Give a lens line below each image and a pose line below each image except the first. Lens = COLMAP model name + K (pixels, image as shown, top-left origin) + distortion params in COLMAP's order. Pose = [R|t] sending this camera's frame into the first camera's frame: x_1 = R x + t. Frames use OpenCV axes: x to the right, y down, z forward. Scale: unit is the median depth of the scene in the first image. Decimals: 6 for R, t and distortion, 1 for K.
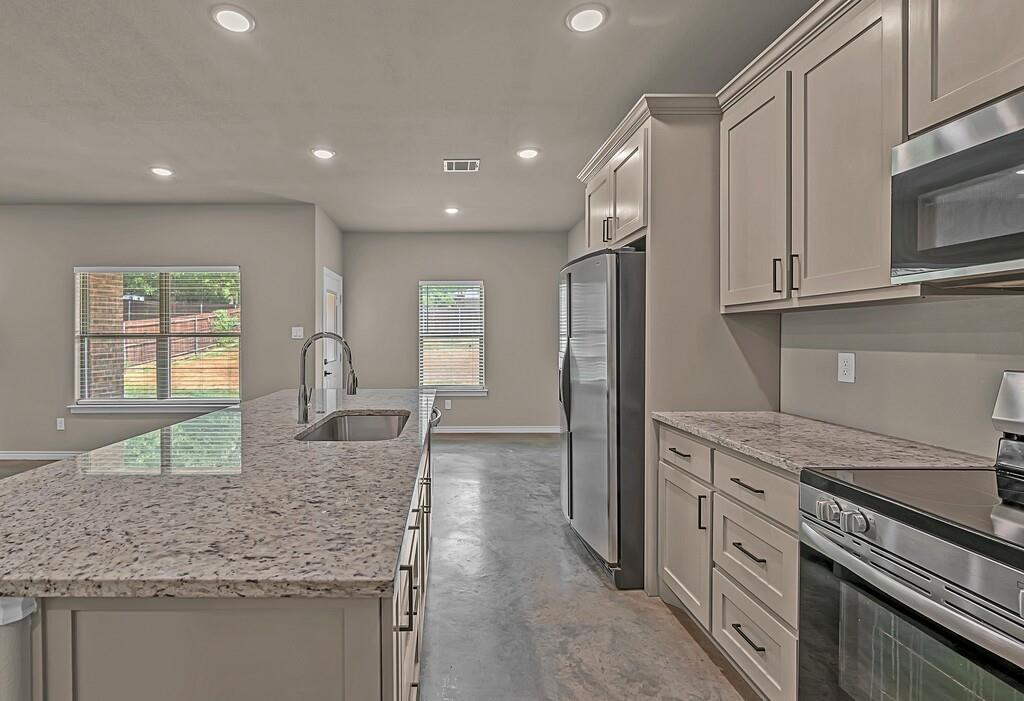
lens RADIAL K [[464.8, 0, 484.5], [0, 464.8, 338.5], [0, 0, 1]] dist [-0.000466, -0.000418]
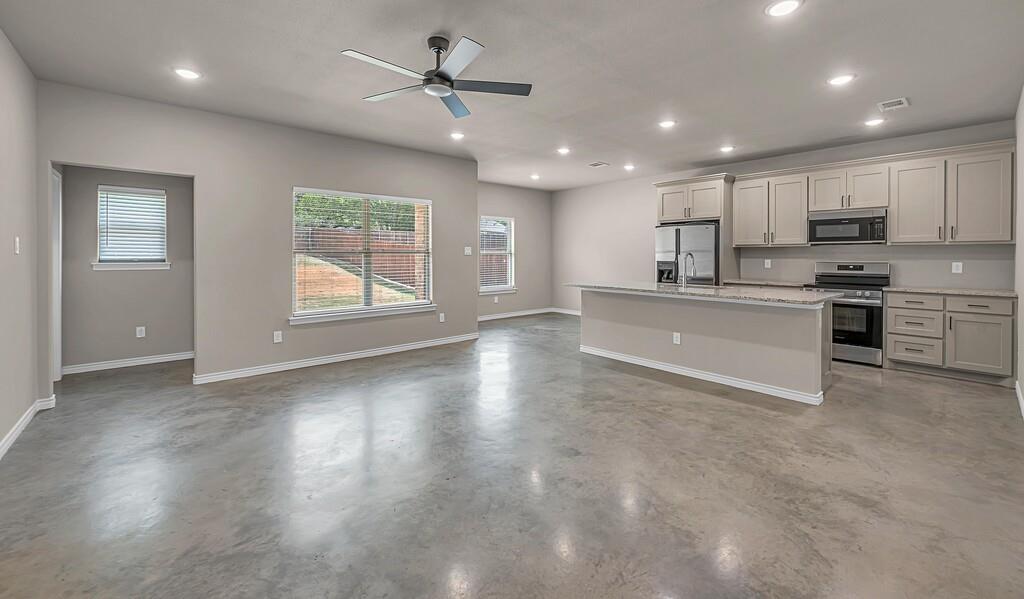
lens RADIAL K [[415.5, 0, 506.6], [0, 415.5, 257.4], [0, 0, 1]] dist [-0.012731, 0.000494]
pose [[0.747994, 0.000955, 0.663705, -2.573810], [-0.000251, 0.999999, -0.001155, 0.019577], [-0.663706, 0.000697, 0.747993, -0.055491]]
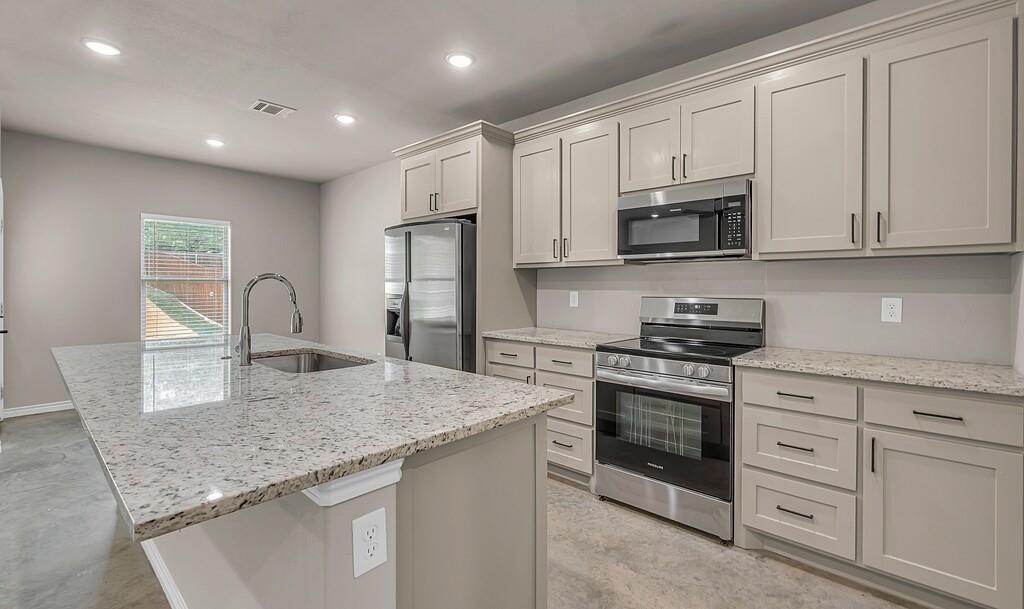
lens RADIAL K [[461.6, 0, 512.9], [0, 461.6, 283.7], [0, 0, 1]] dist [-0.001369, -0.001372]
pose [[0.664760, 0.009310, 0.746999, -0.814356], [-0.001038, 0.999933, -0.011539, 0.022653], [-0.747057, 0.006895, 0.664725, -0.070283]]
